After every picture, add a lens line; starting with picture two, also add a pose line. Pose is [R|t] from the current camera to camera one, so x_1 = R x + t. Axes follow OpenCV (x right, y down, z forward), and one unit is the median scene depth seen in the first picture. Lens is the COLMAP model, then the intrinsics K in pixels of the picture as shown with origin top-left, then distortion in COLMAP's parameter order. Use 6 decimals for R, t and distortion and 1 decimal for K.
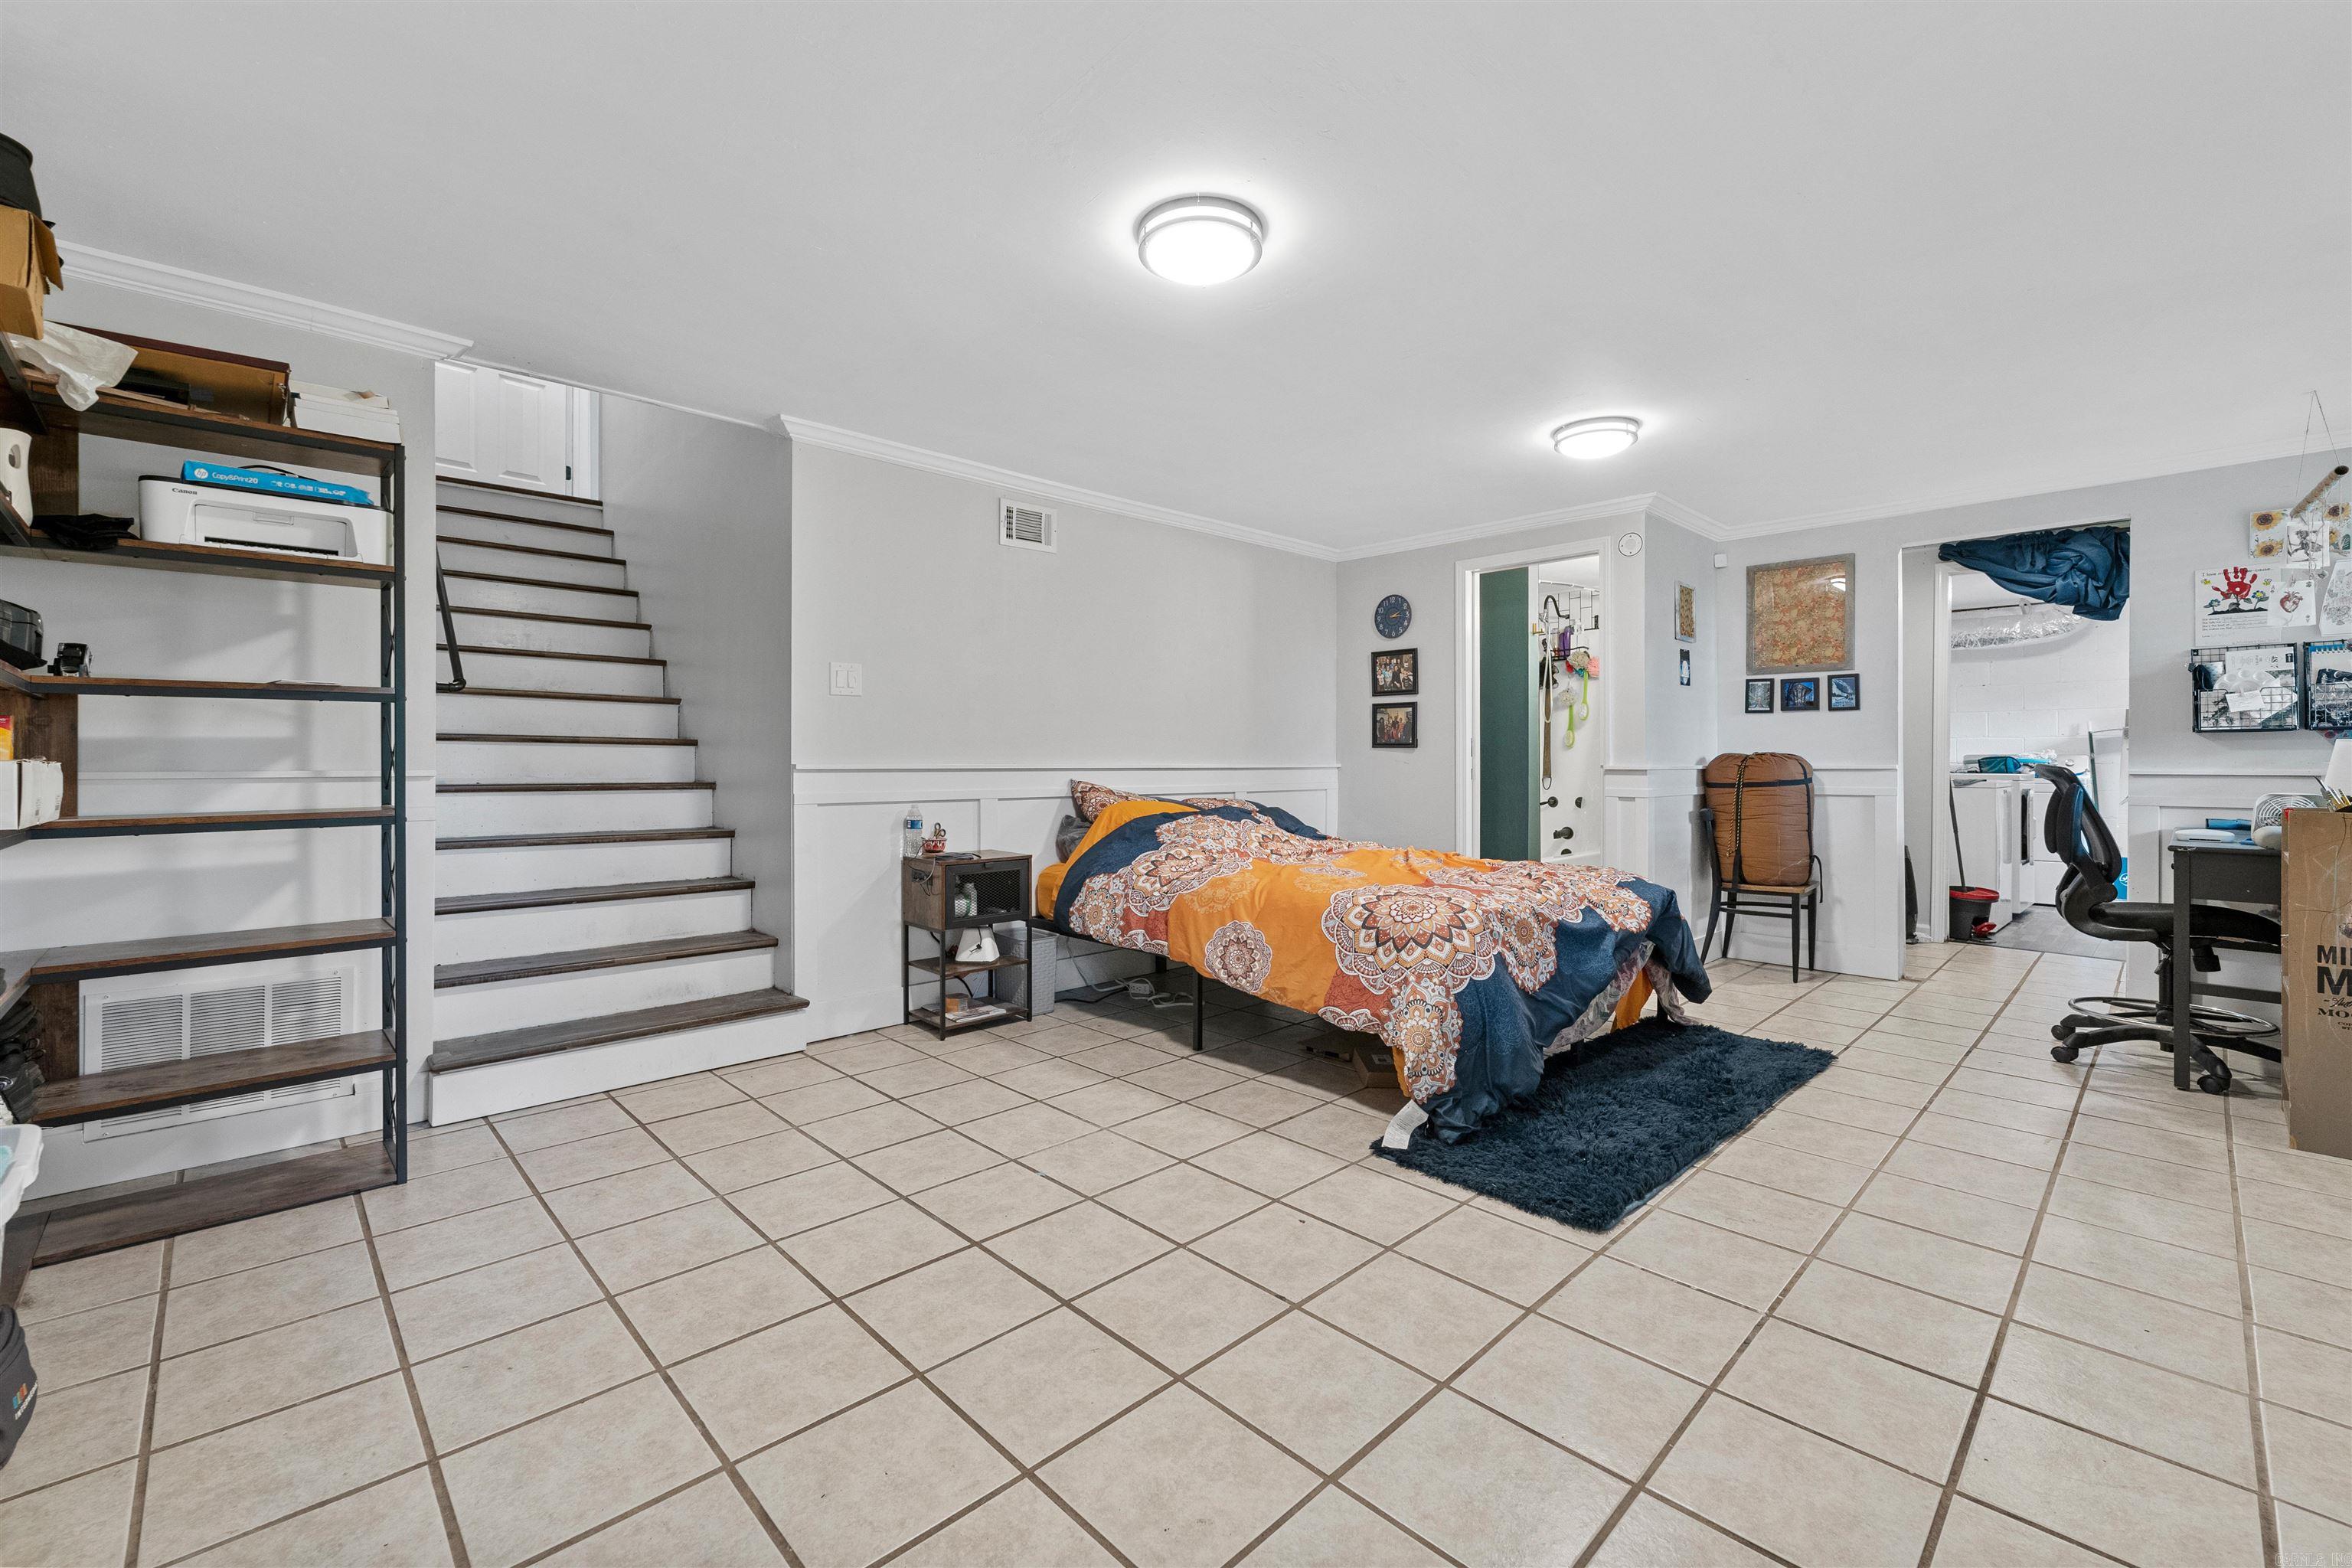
lens RADIAL K [[963.7, 0, 1134.7], [0, 963.7, 756.3], [0, 0, 1]] dist [0.004849, -0.003336]
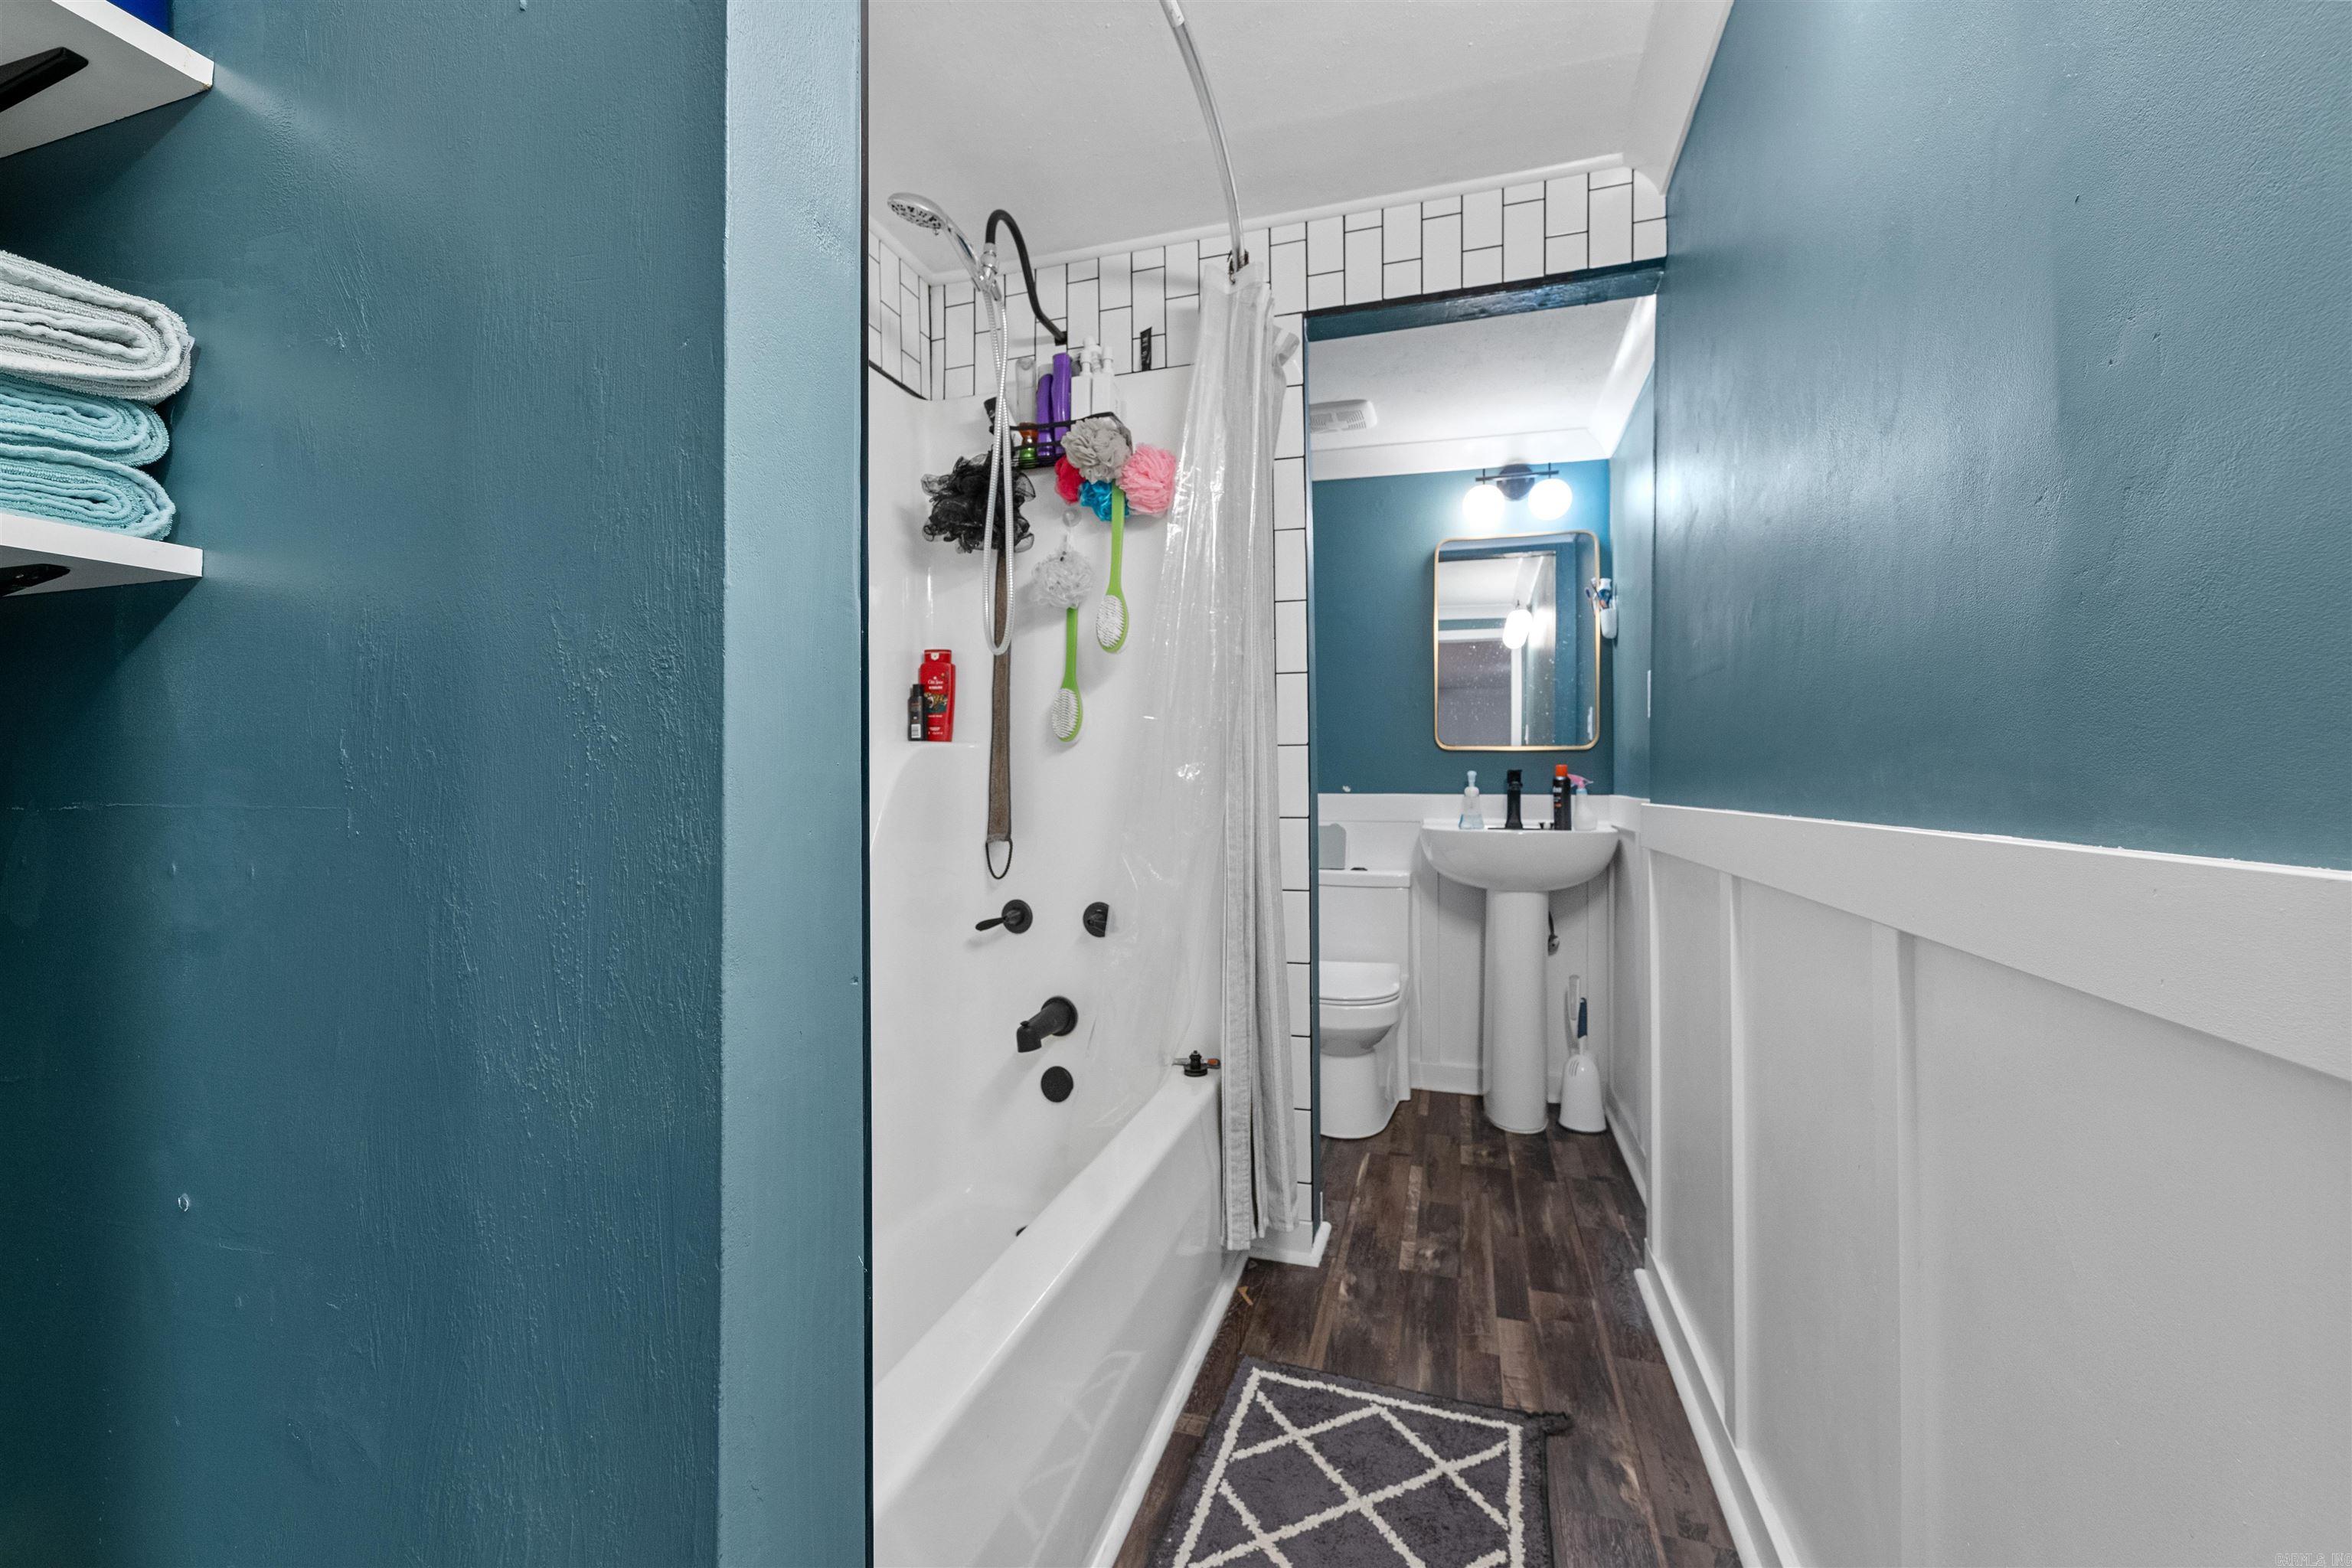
lens RADIAL K [[963.7, 0, 1184.6], [0, 963.7, 782.6], [0, 0, 1]] dist [0.004849, -0.003336]
pose [[0.849222, 0.003057, 0.528028, 0.580276], [-0.001317, 0.999992, -0.003672, 0.010652], [-0.528035, 0.002423, 0.849219, 1.303867]]
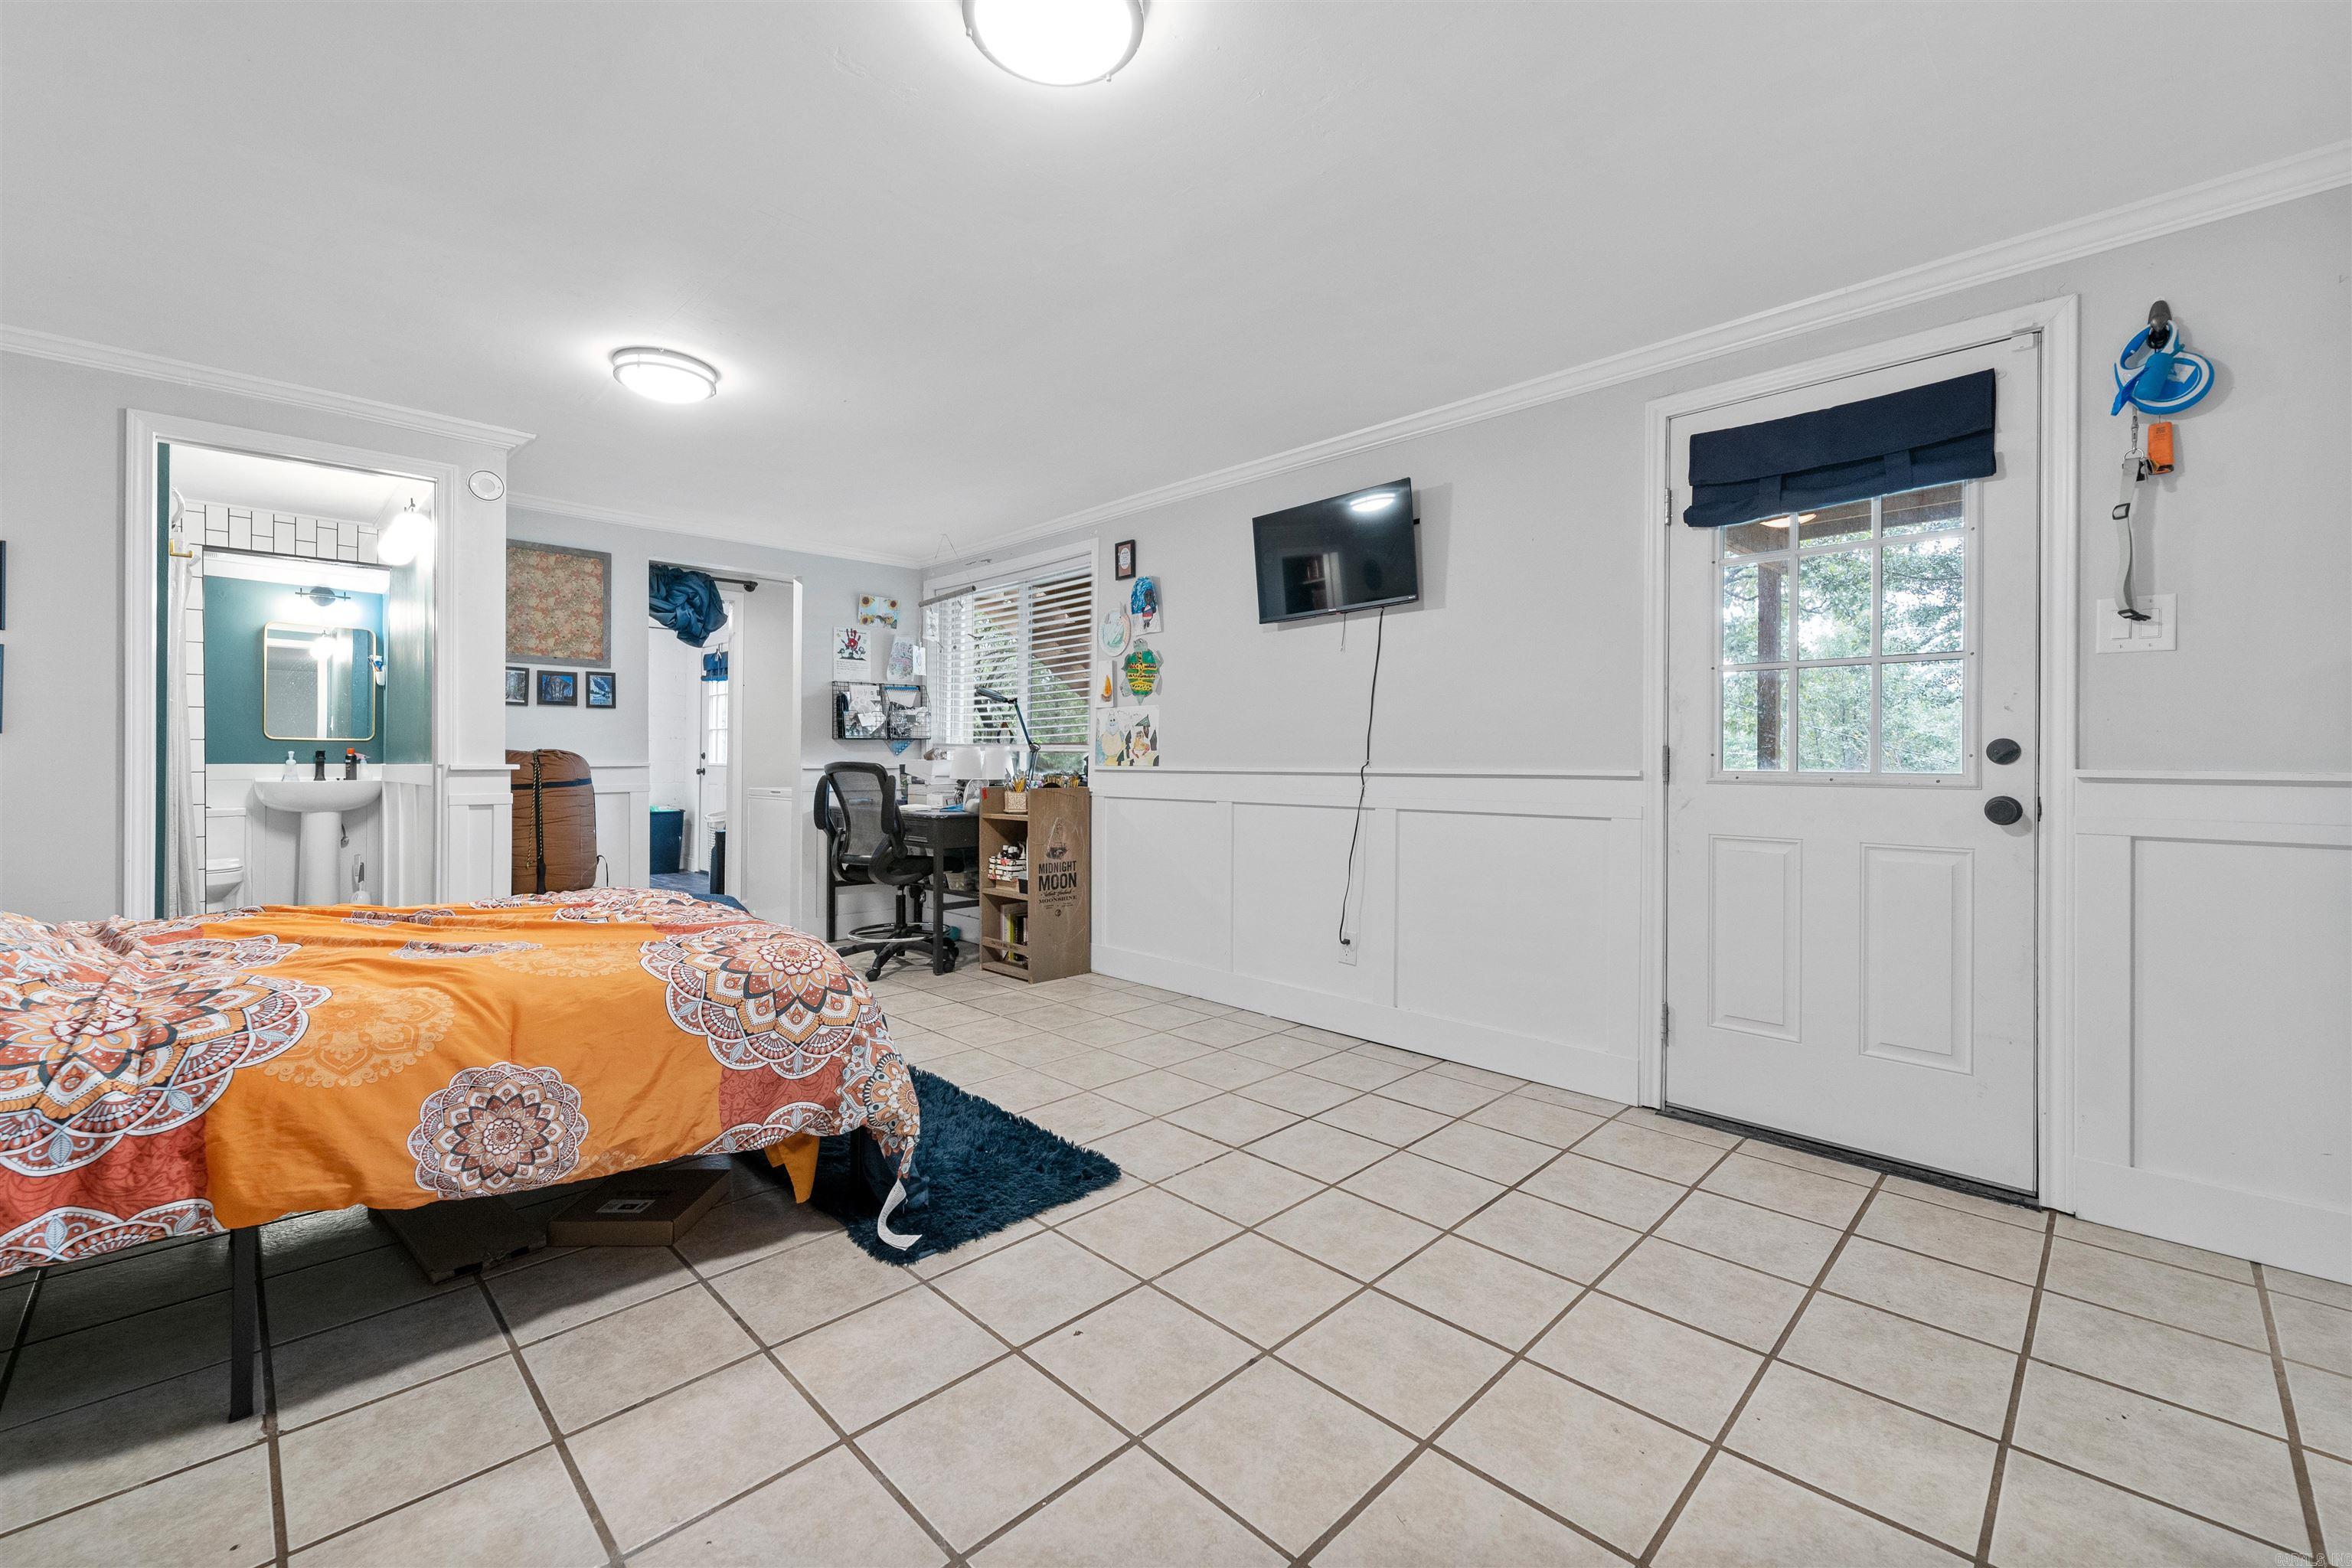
lens RADIAL K [[963.7, 0, 1190.0], [0, 963.7, 754.9], [0, 0, 1]] dist [0.004849, -0.003336]
pose [[-0.048037, 0.004681, 0.998835, -0.358549], [-0.006162, 0.999969, -0.004982, 0.002629], [-0.998827, -0.006394, -0.048007, 0.535940]]
